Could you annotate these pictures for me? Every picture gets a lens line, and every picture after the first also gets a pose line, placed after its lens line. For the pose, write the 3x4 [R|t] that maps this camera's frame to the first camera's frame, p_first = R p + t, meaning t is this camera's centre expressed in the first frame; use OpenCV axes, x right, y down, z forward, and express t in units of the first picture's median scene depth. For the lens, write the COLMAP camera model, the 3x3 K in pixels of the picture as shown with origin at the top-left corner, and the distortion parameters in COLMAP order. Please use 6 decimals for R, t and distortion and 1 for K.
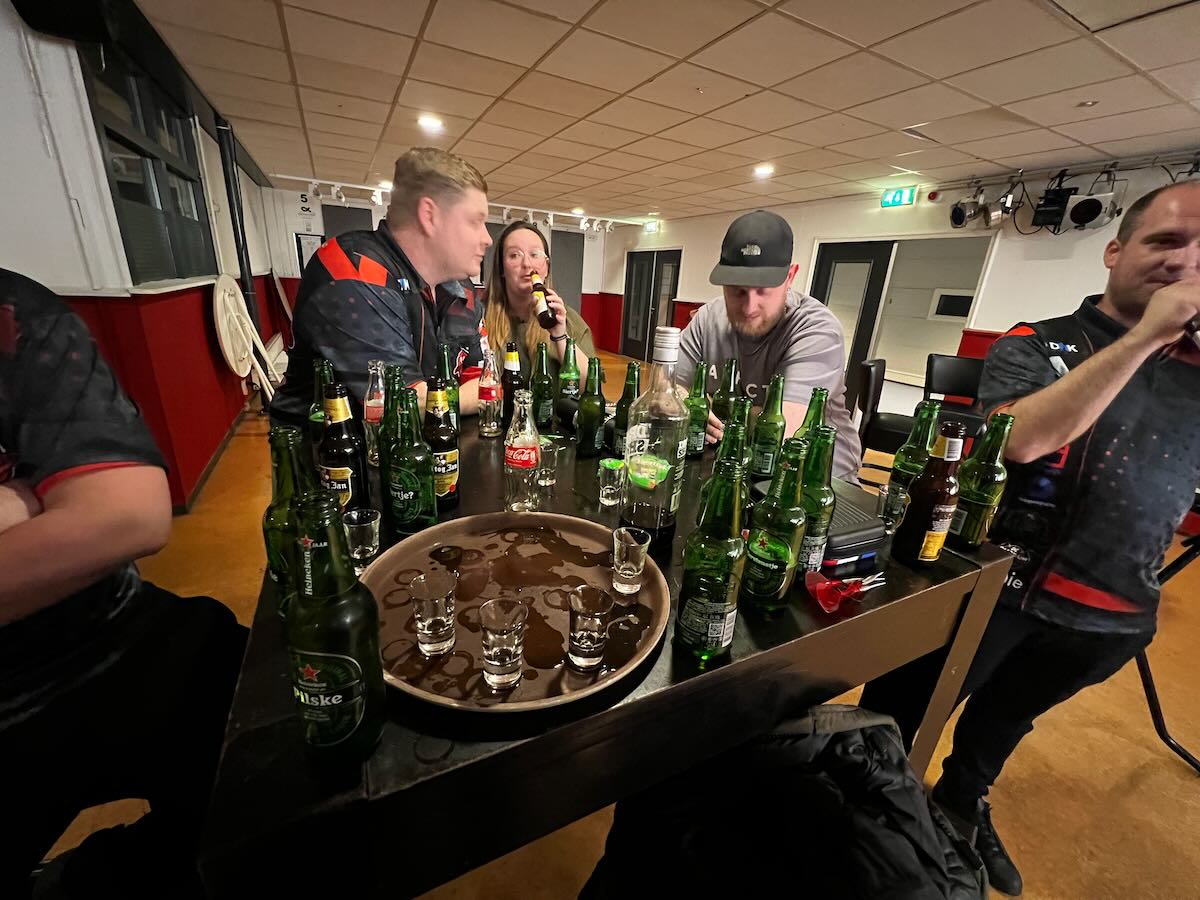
lens RADIAL K [[480.8, 0, 595.9], [0, 480.8, 453.2], [0, 0, 1]] dist [-0.012580, 0.000578]
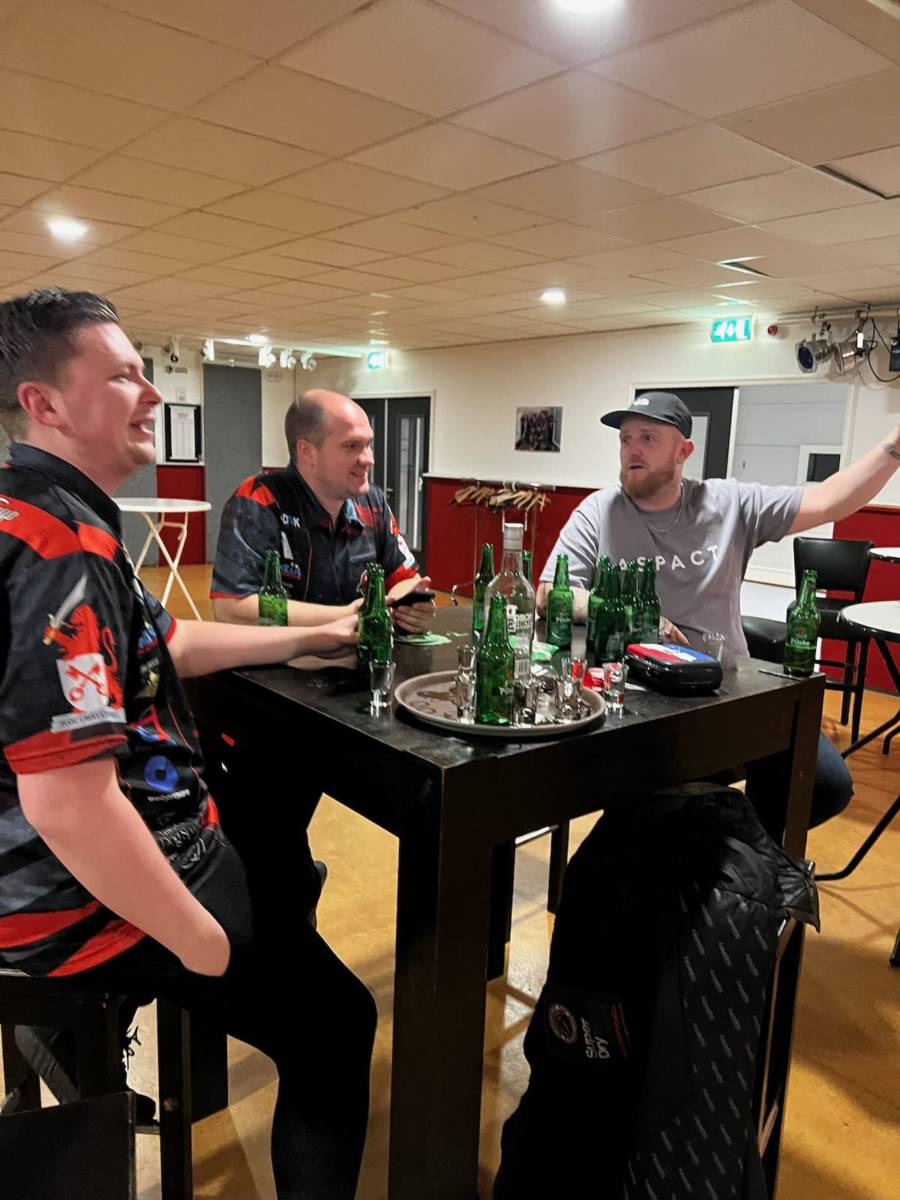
lens RADIAL K [[910.6, 0, 466.0], [0, 910.6, 631.9], [0, 0, 1]] dist [0.016479, -0.001603]
pose [[0.972205, -0.070474, 0.223274, -0.123542], [0.099206, 0.987782, -0.120189, 0.055545], [-0.212076, 0.138998, 0.967318, -0.237668]]
